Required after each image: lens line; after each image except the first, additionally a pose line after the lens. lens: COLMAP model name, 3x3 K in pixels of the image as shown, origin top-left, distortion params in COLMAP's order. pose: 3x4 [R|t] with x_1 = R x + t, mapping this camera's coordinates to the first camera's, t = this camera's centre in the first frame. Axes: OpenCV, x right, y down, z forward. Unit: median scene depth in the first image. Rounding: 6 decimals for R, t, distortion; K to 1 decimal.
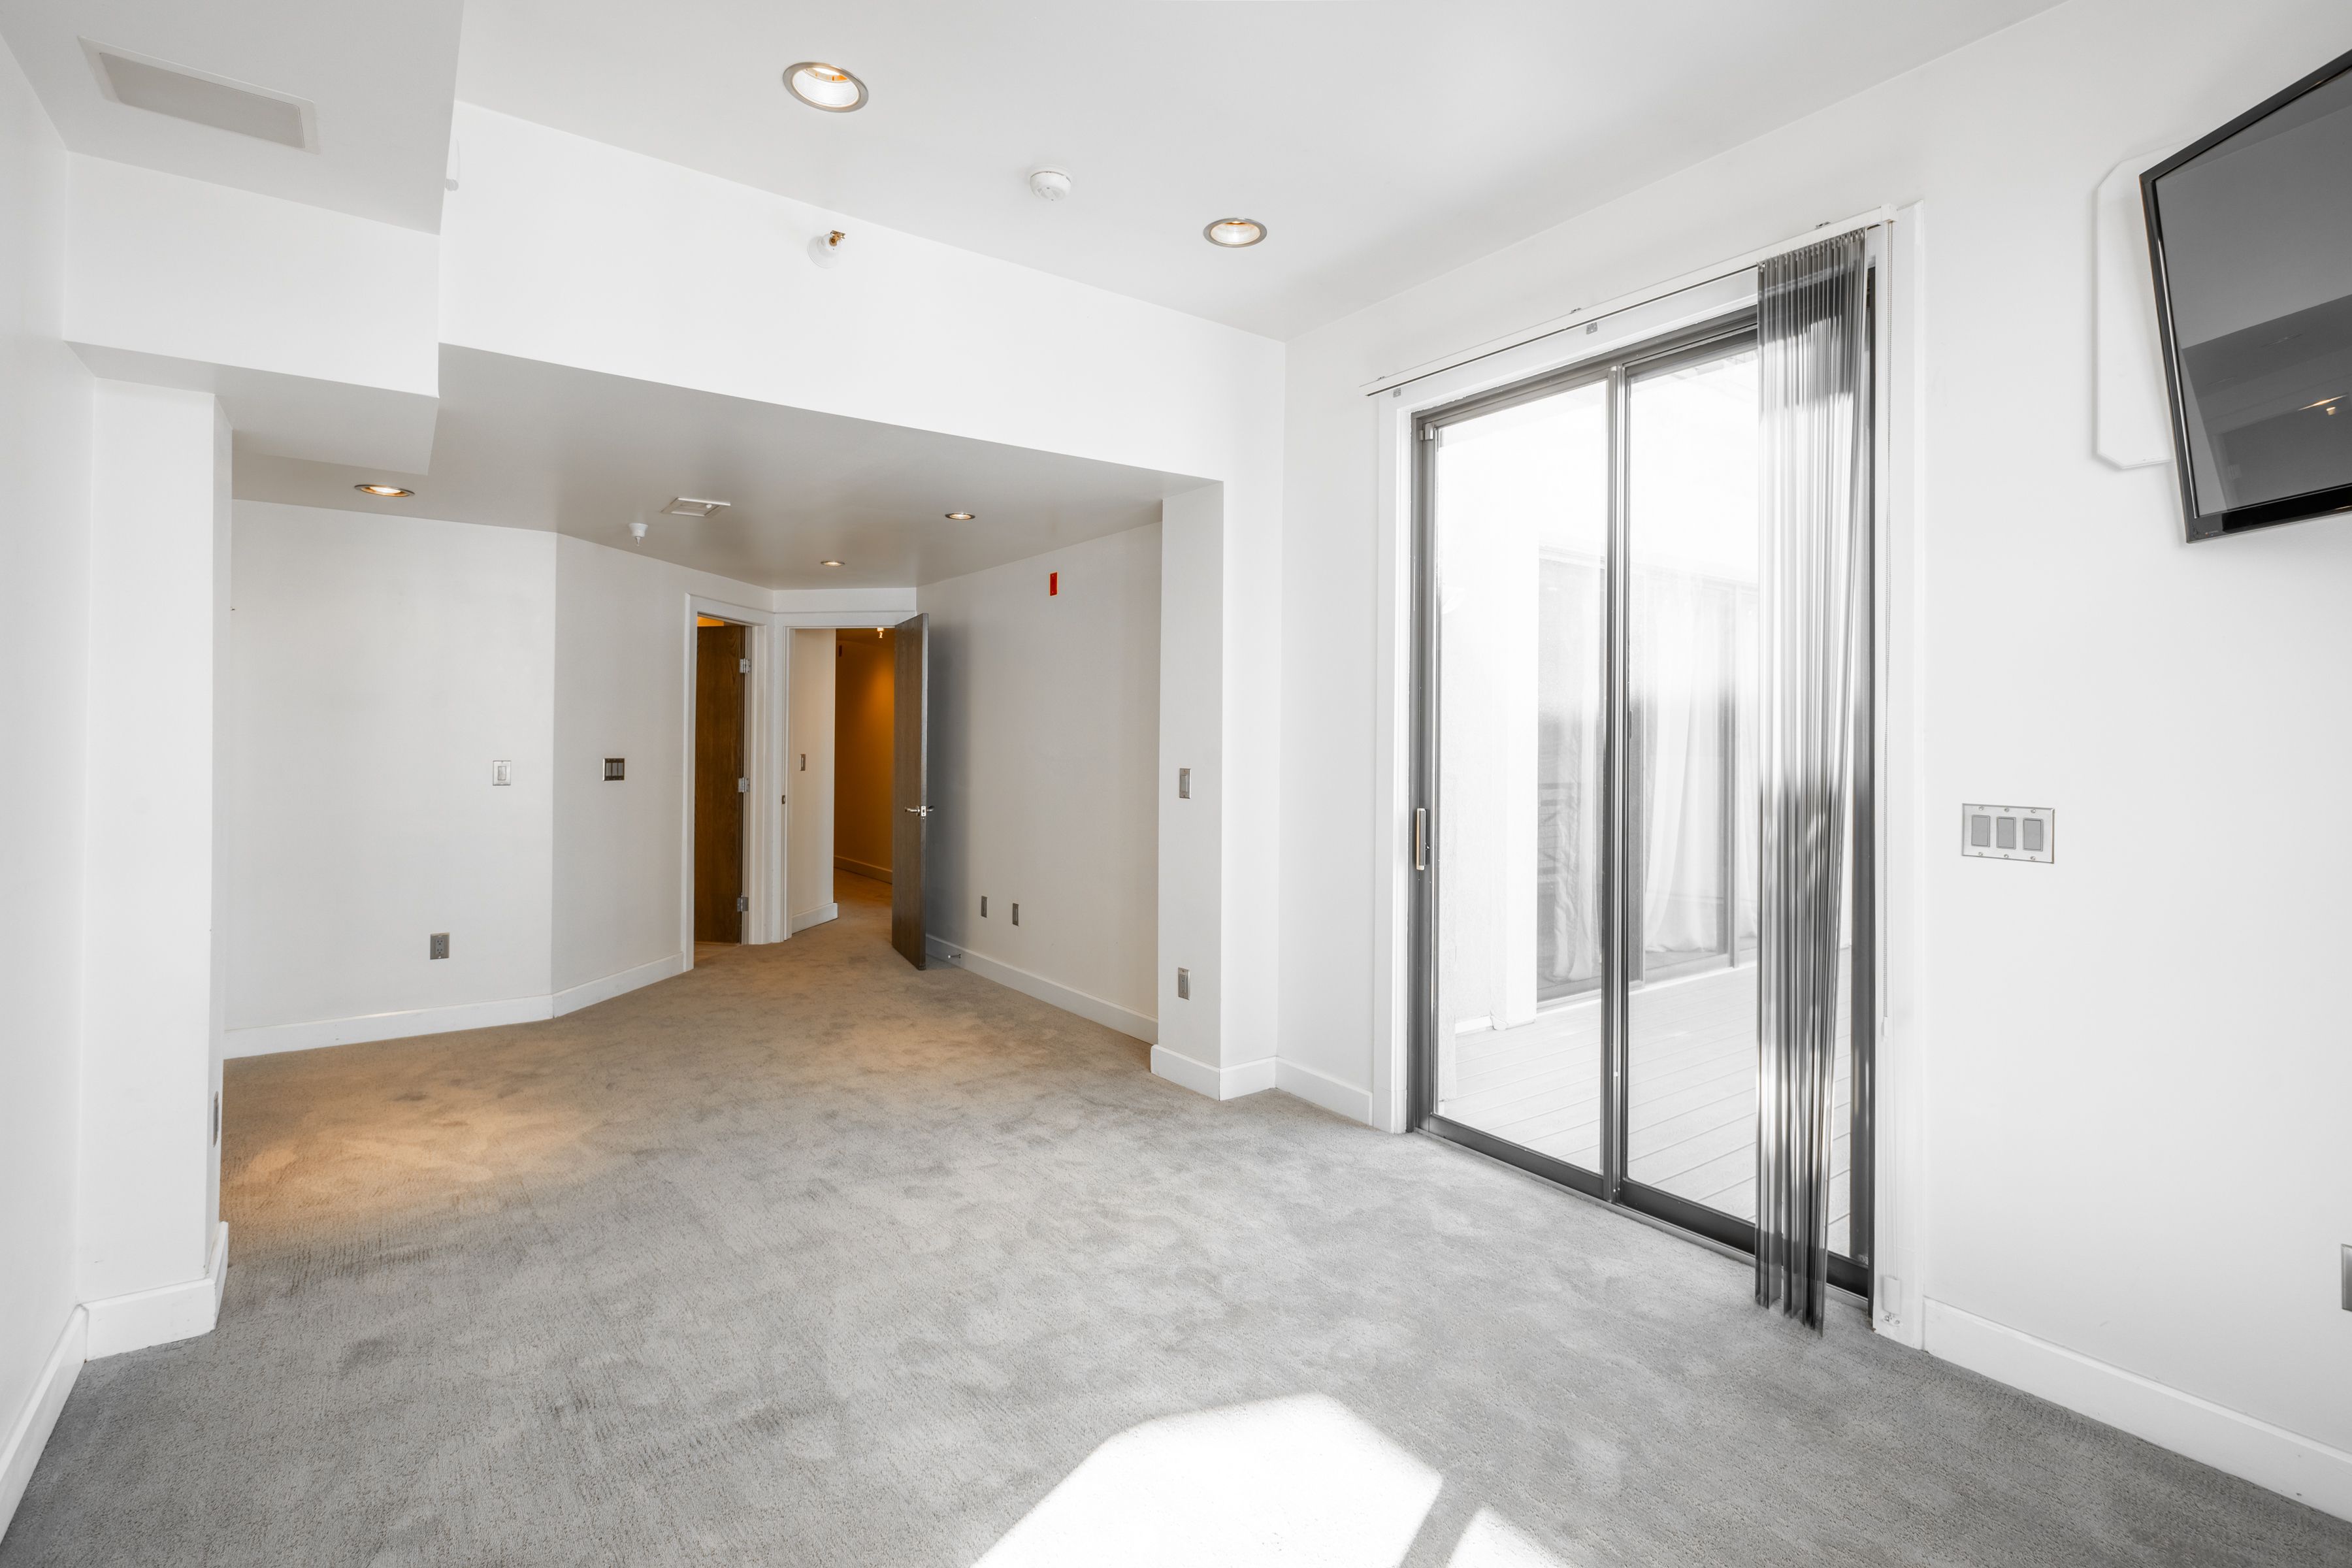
lens RADIAL K [[1101.9, 0, 1212.2], [0, 1101.9, 747.0], [0, 0, 1]] dist [-0.001141, 0.000747]
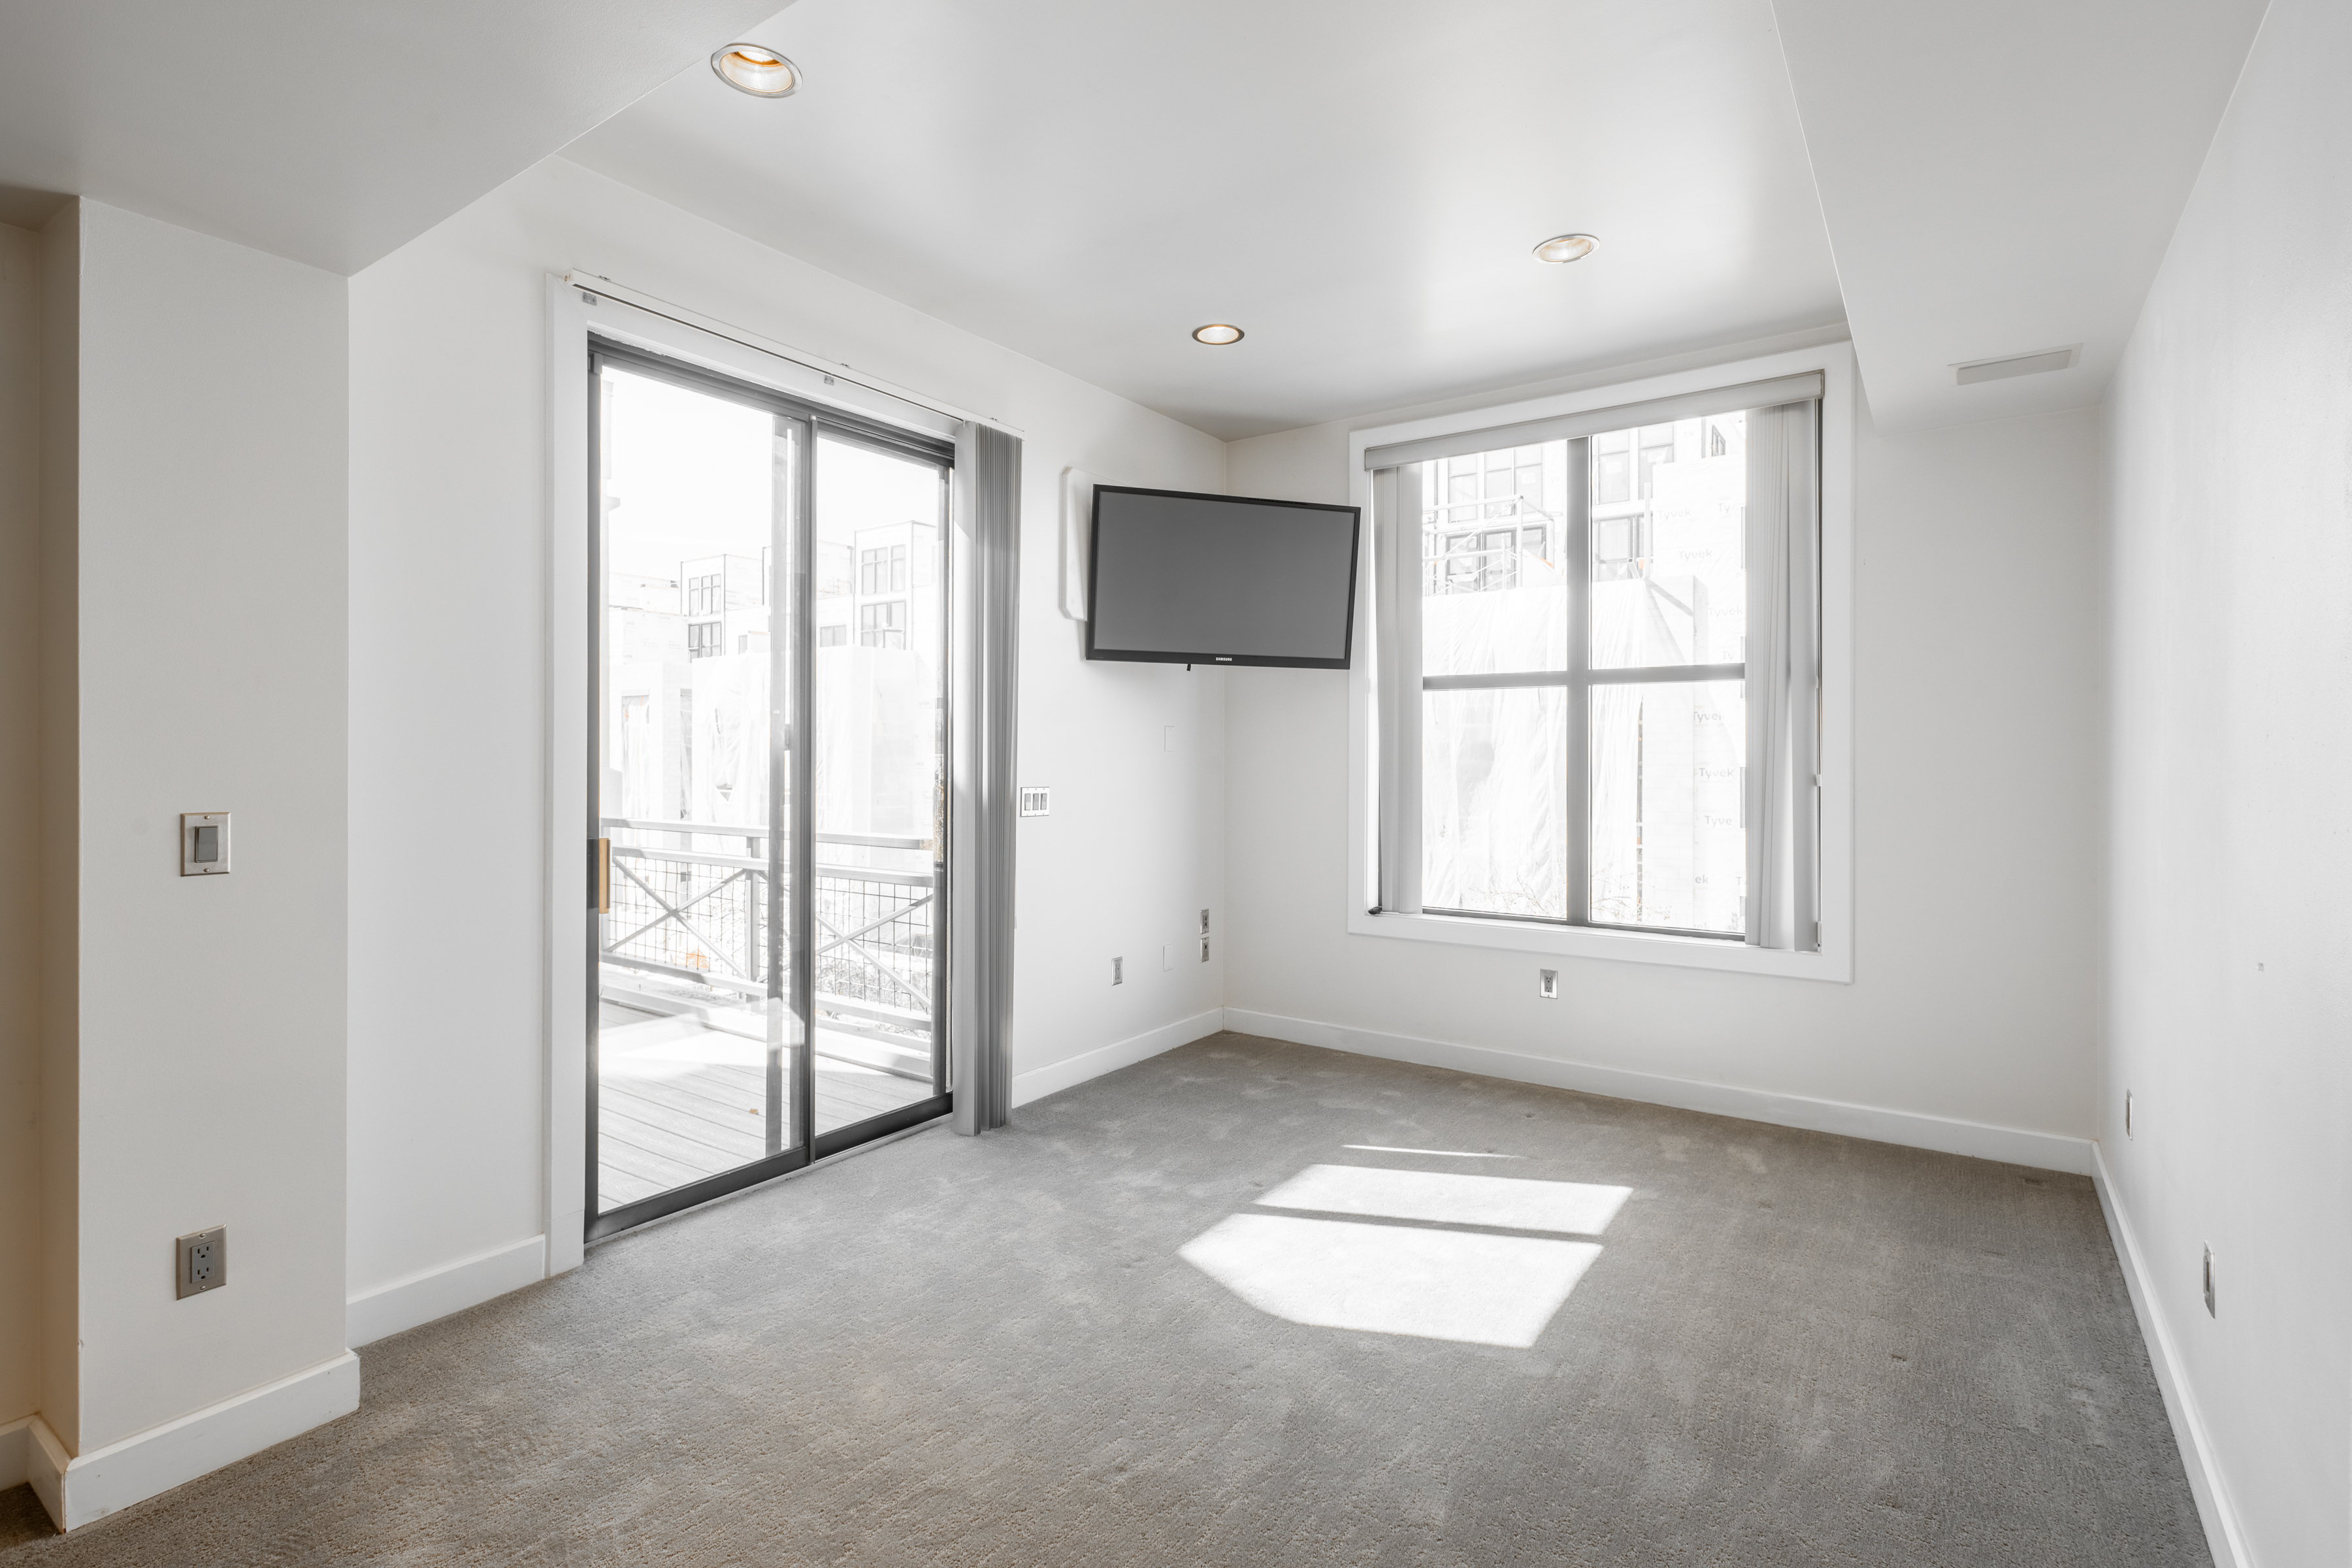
lens RADIAL K [[1101.9, 0, 1181.4], [0, 1101.9, 767.8], [0, 0, 1]] dist [-0.001141, 0.000747]
pose [[-0.304523, -0.021017, 0.952273, -0.816992], [0.000611, 0.999752, 0.022260, -0.014316], [-0.952505, 0.007361, -0.304435, 0.992156]]
